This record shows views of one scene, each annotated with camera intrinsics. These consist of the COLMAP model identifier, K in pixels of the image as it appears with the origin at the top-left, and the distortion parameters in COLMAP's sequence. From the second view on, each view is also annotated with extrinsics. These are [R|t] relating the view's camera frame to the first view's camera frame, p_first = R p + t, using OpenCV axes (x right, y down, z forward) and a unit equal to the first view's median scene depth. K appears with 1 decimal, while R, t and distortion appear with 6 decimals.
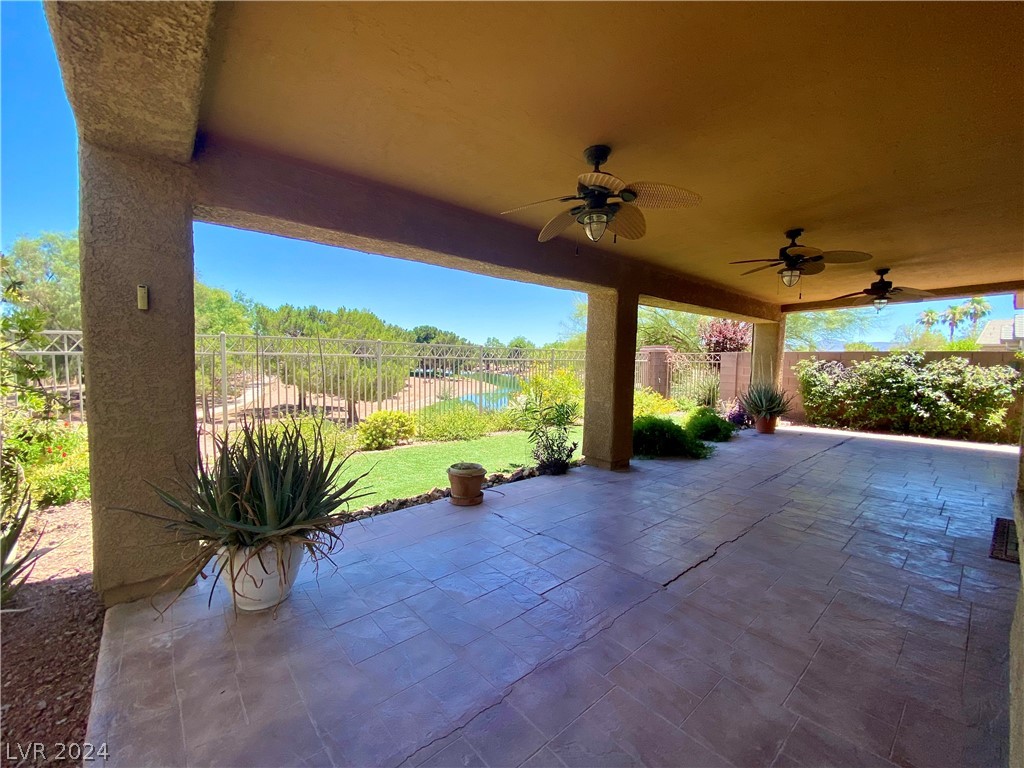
lens RADIAL K [[415.4, 0, 507.0], [0, 415.4, 381.0], [0, 0, 1]] dist [0.024938, -0.021638]
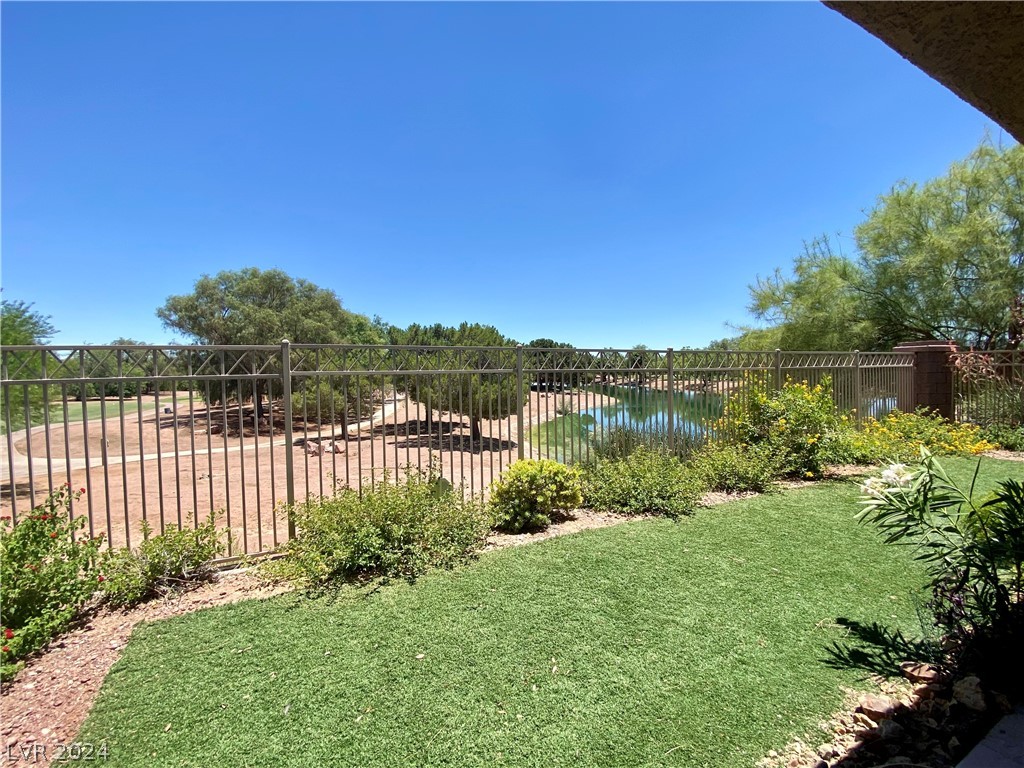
lens RADIAL K [[415.4, 0, 507.0], [0, 415.4, 381.0], [0, 0, 1]] dist [0.024938, -0.021638]
pose [[0.962182, -0.022801, -0.271451, -0.134416], [0.014598, 0.999375, -0.032203, -0.023512], [0.272015, 0.027022, 0.961913, 0.337245]]
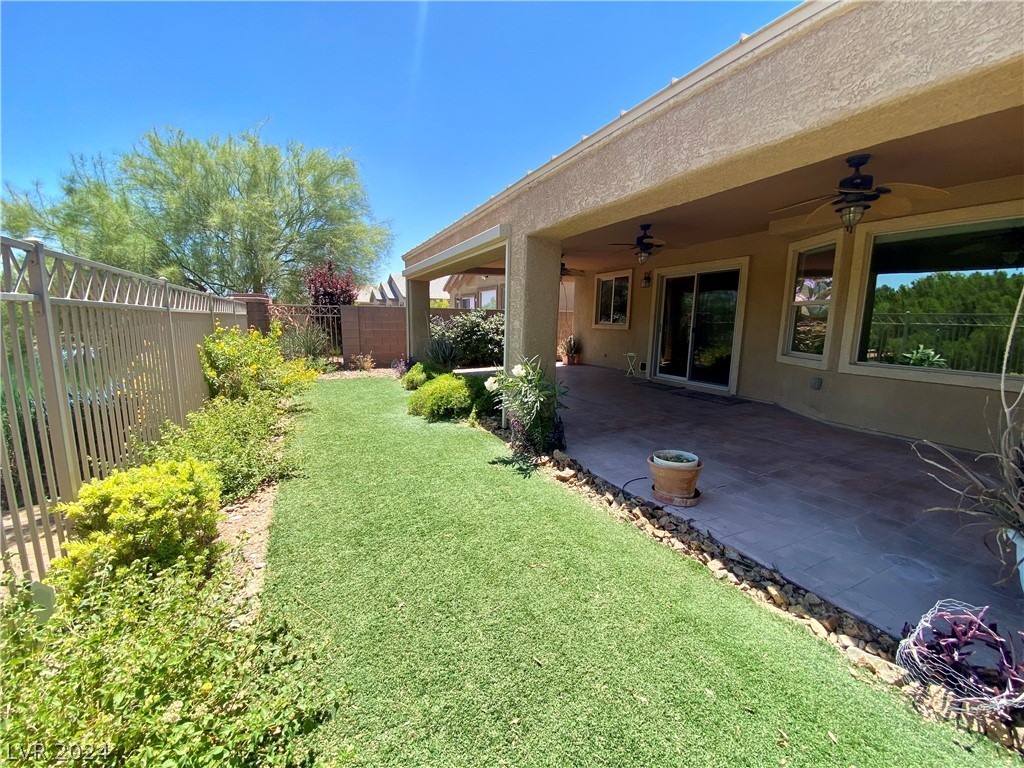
lens RADIAL K [[415.4, 0, 507.0], [0, 415.4, 381.0], [0, 0, 1]] dist [0.024938, -0.021638]
pose [[0.265216, -0.158213, 0.951120, -0.441102], [0.046295, 0.987397, 0.151339, -0.037261], [-0.963077, 0.003894, 0.269198, 0.522591]]
